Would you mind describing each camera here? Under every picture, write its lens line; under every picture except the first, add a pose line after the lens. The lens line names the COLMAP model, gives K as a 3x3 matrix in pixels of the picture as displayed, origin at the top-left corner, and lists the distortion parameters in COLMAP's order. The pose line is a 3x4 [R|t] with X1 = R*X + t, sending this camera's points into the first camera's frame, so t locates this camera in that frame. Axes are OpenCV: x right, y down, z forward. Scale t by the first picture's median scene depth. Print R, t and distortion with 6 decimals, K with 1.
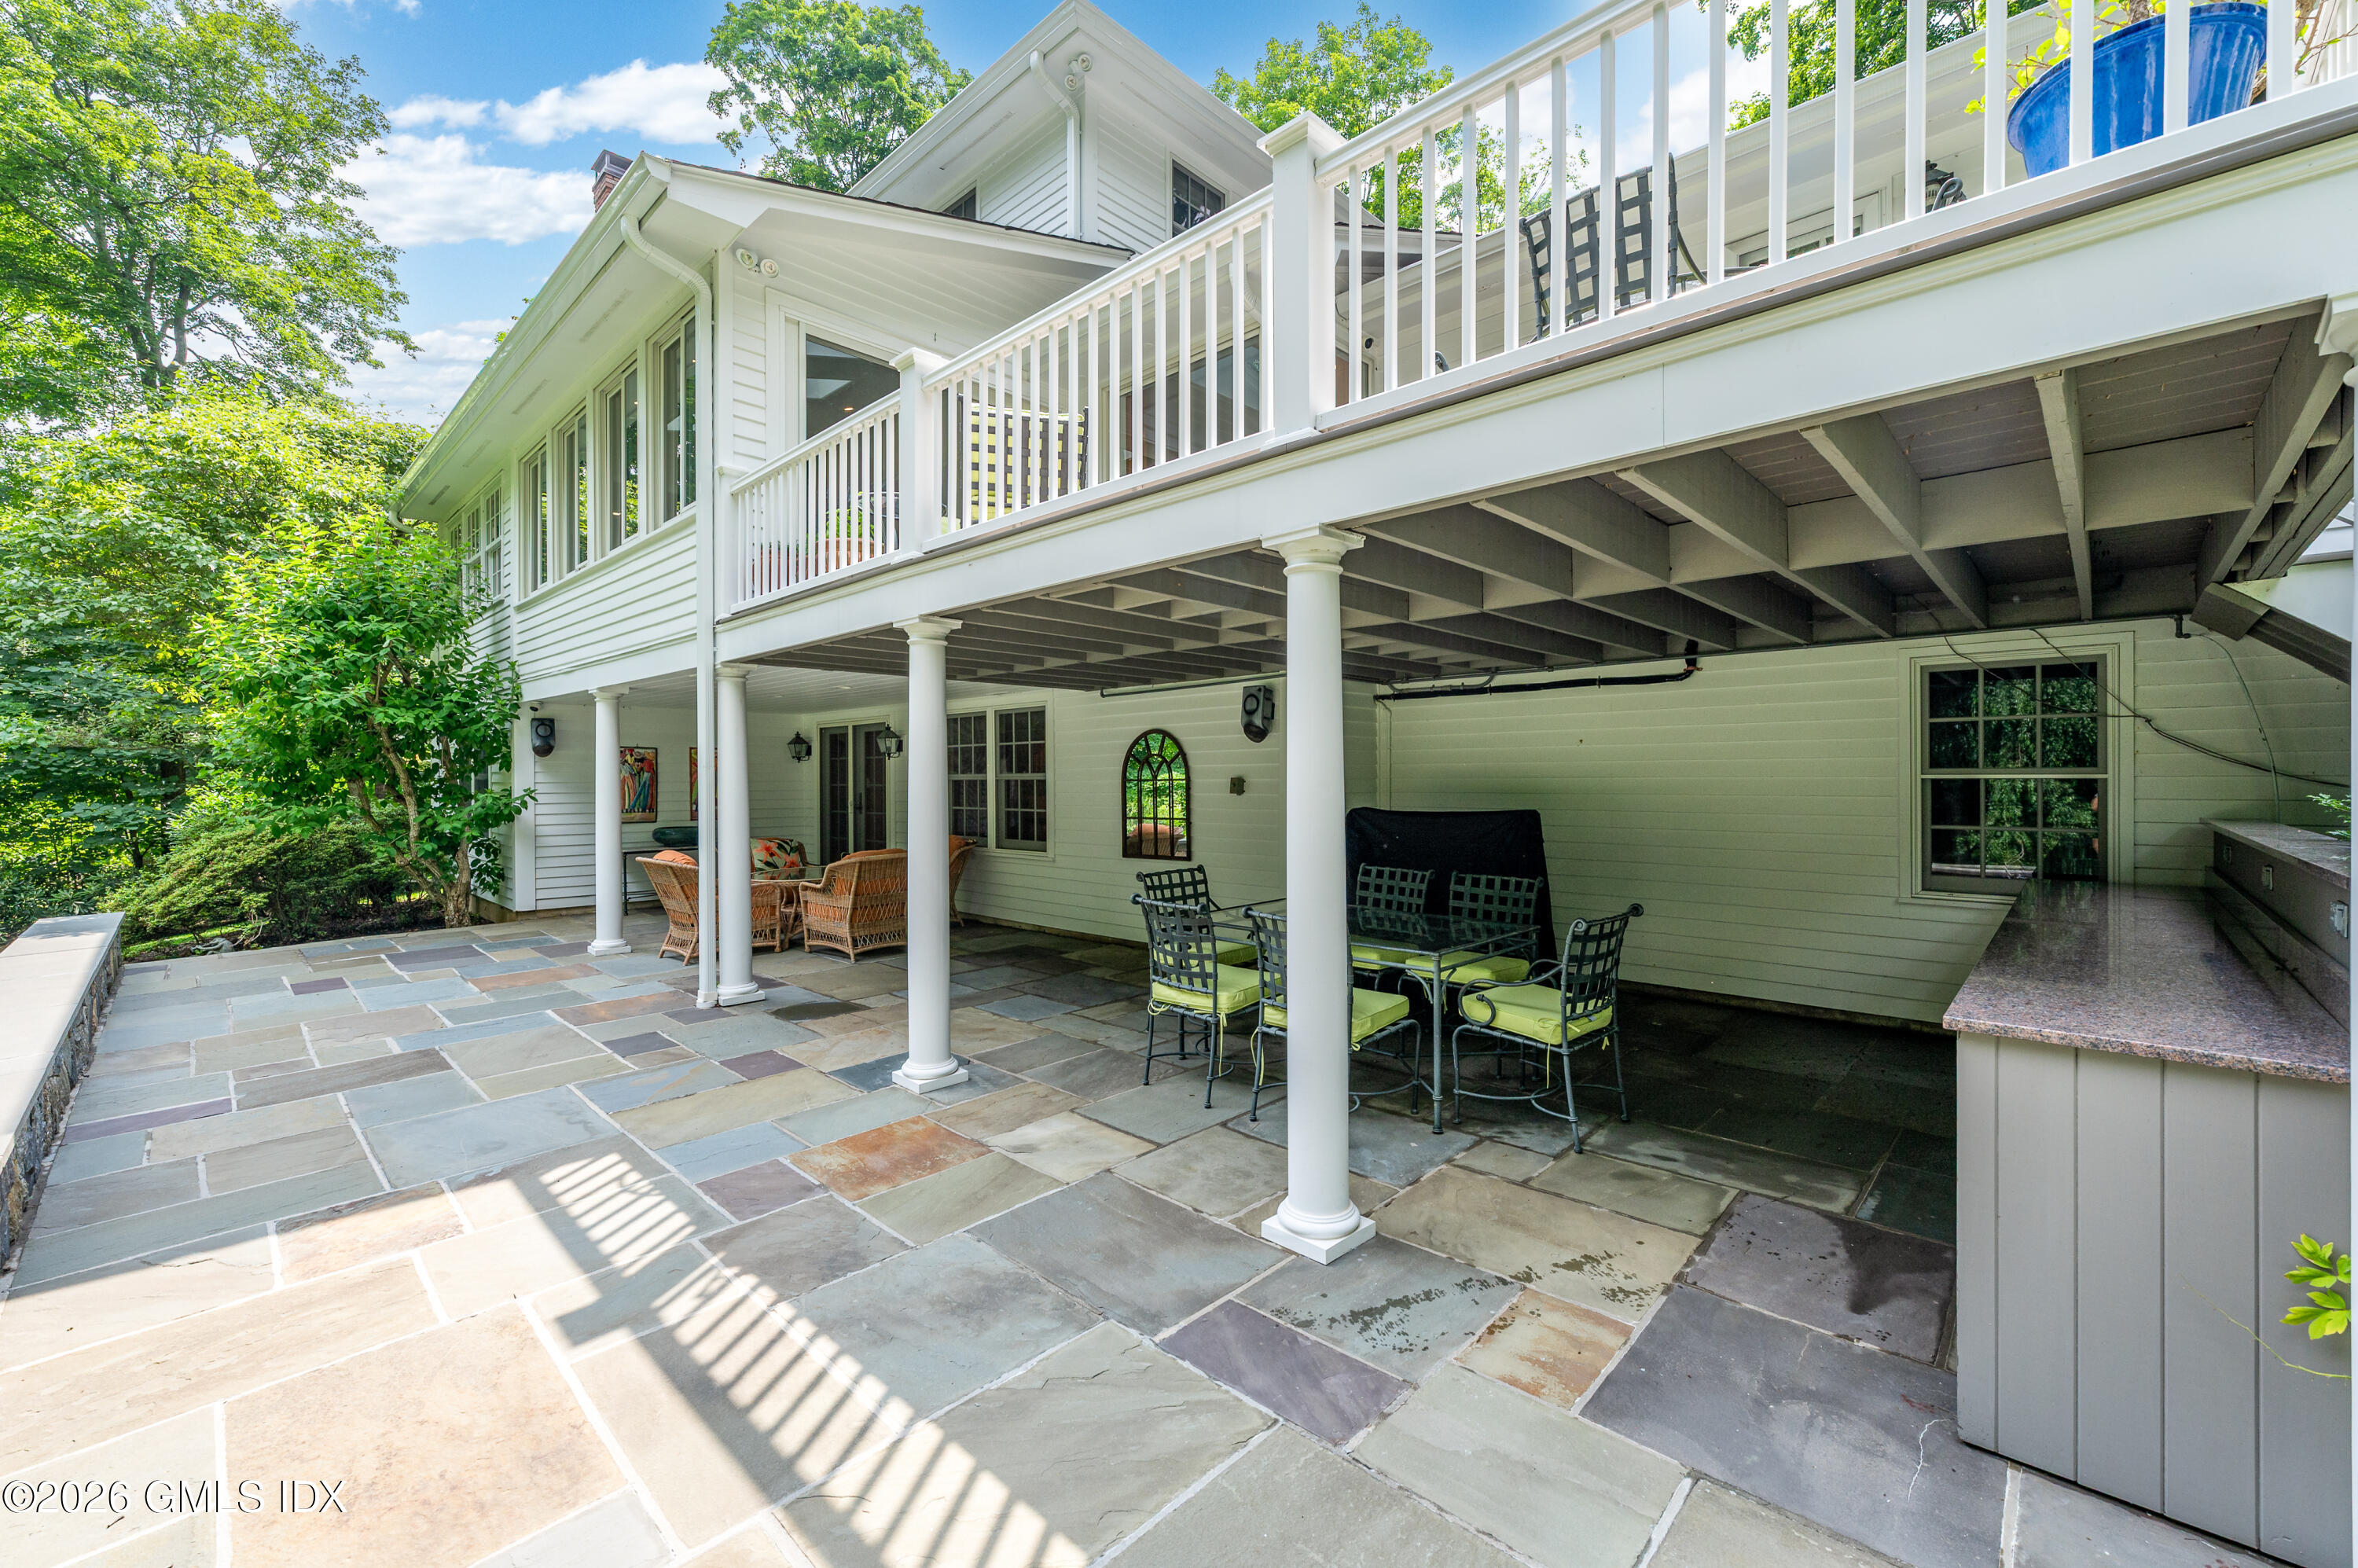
lens RADIAL K [[945.4, 0, 1179.4], [0, 945.4, 776.4], [0, 0, 1]] dist [0.000295, 0.000235]
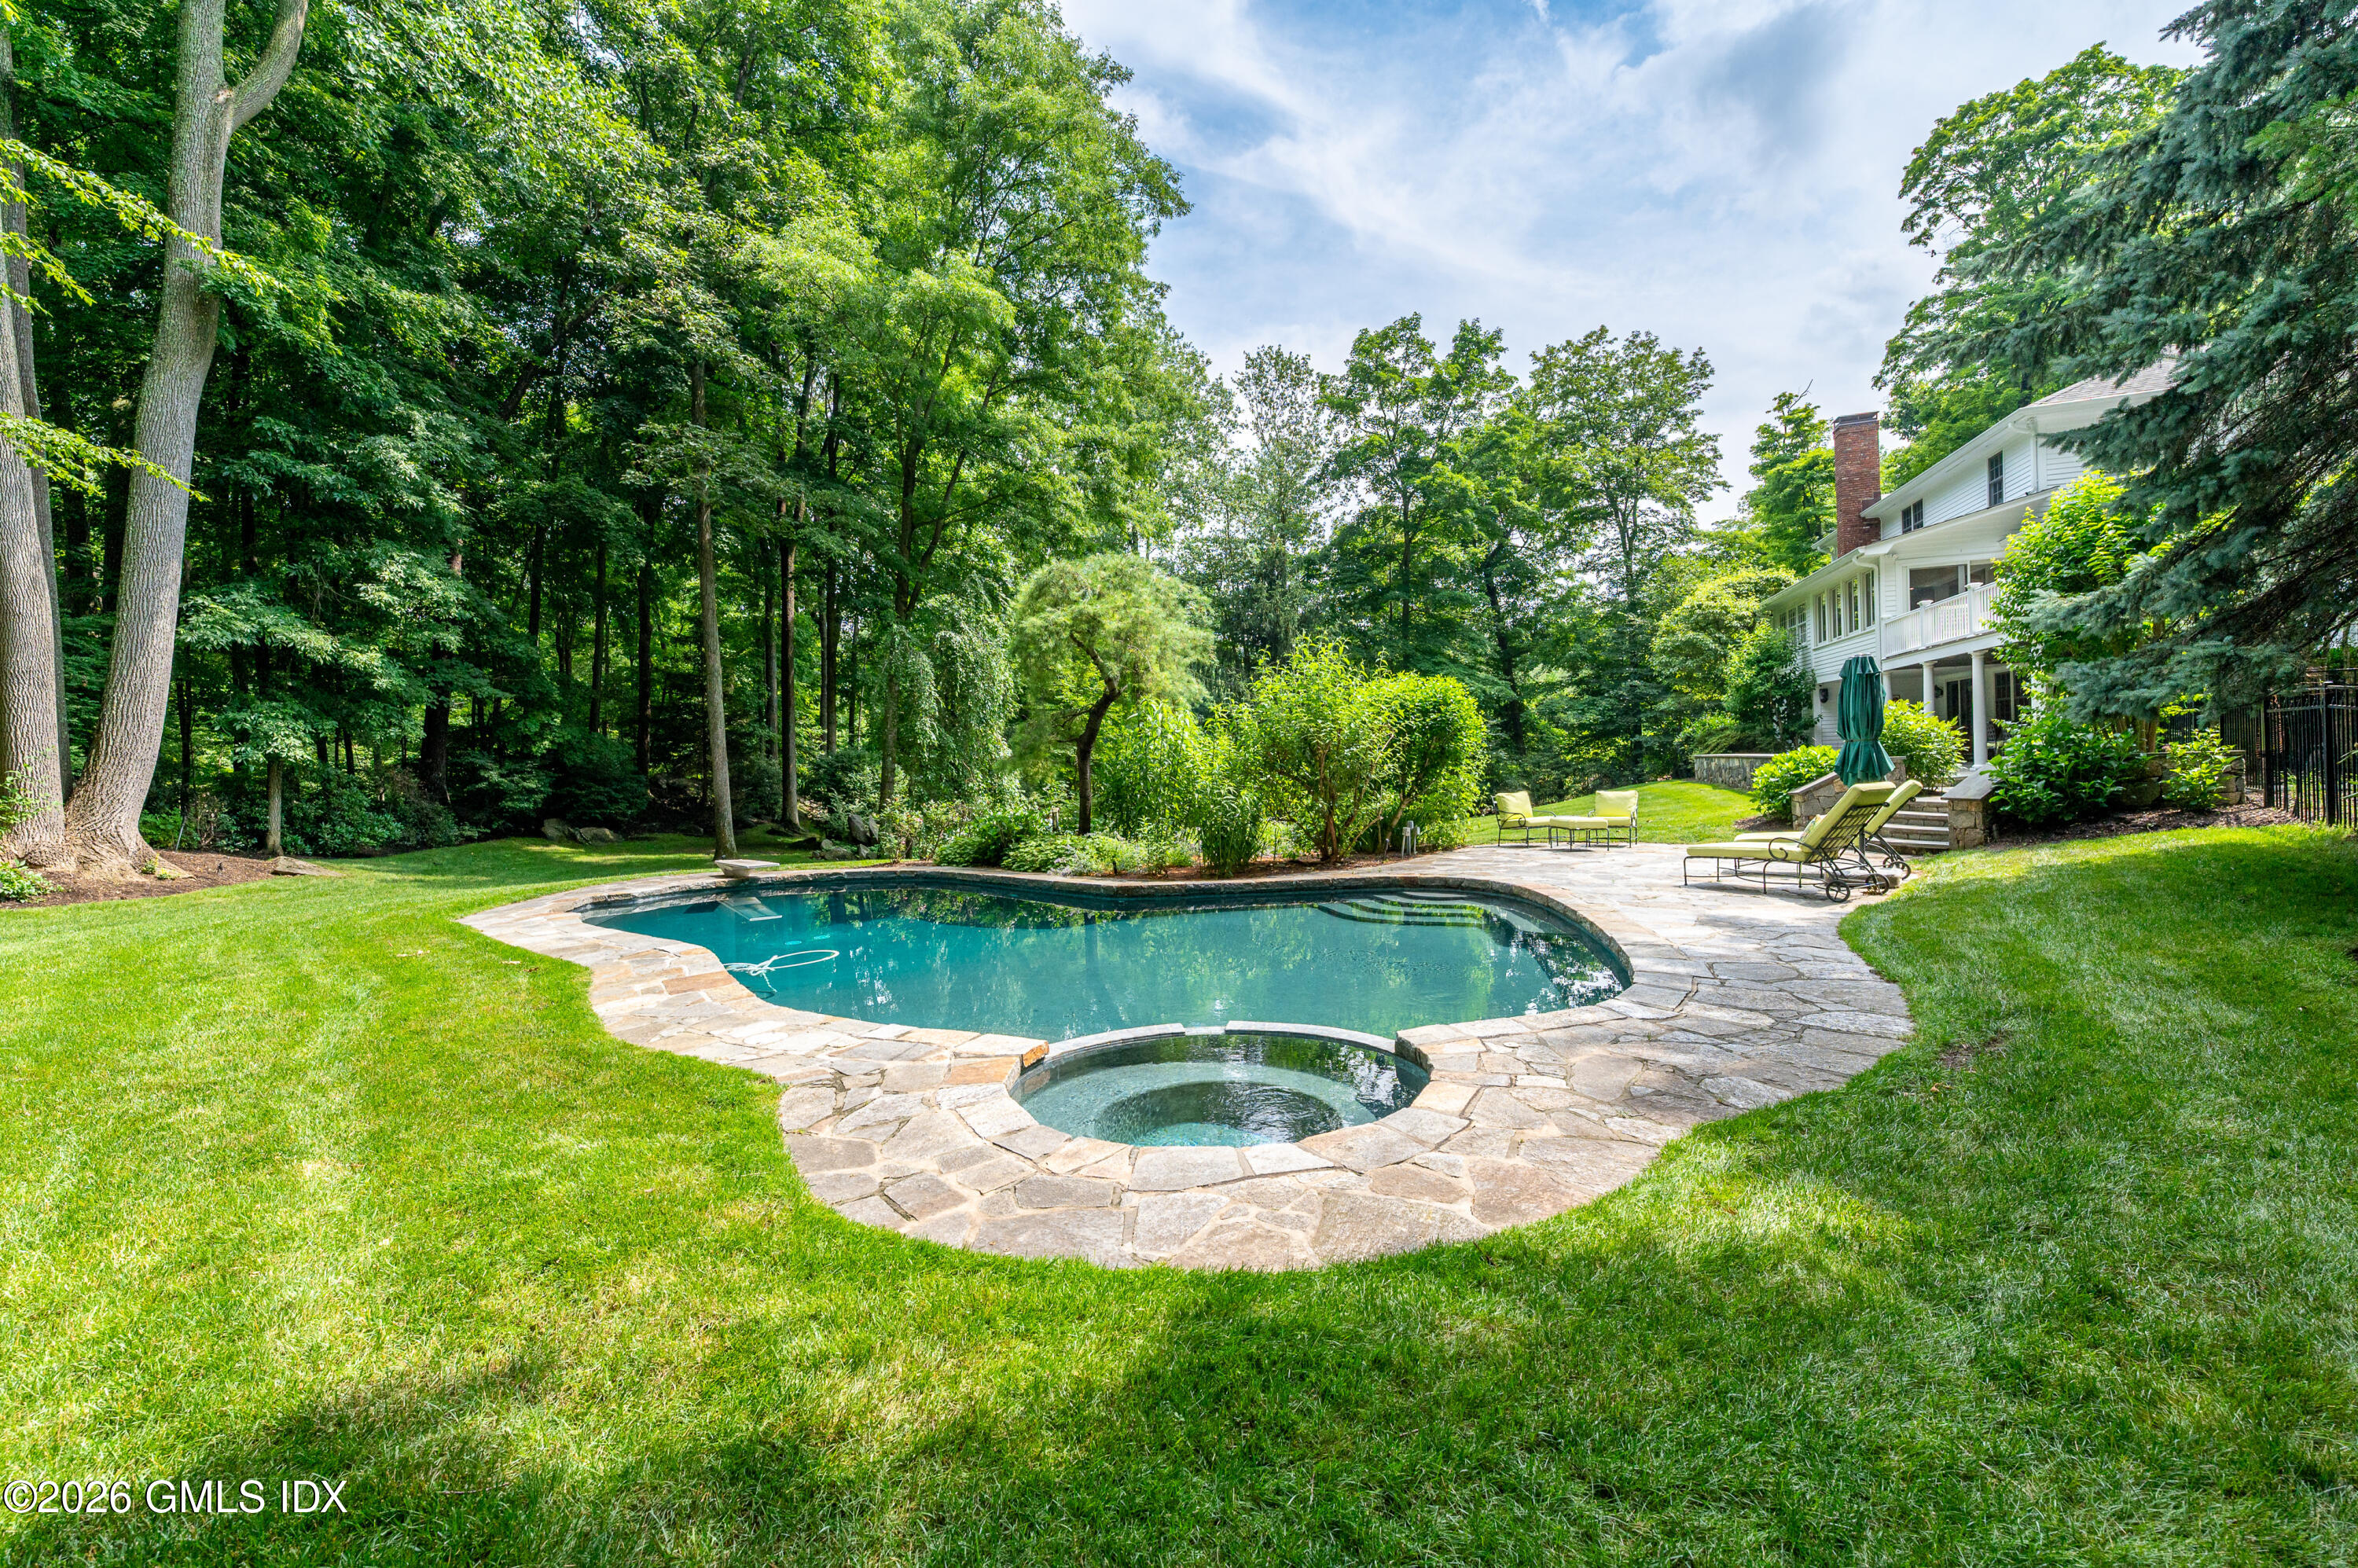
lens RADIAL K [[1003.3, 0, 1179.0], [0, 1003.3, 784.0], [0, 0, 1]] dist [-0.000248, -0.000011]
pose [[0.432881, 0.003008, -0.901446, 1.147074], [0.032838, 0.999278, 0.019103, 0.098073], [0.900853, -0.037871, 0.432470, -1.965253]]
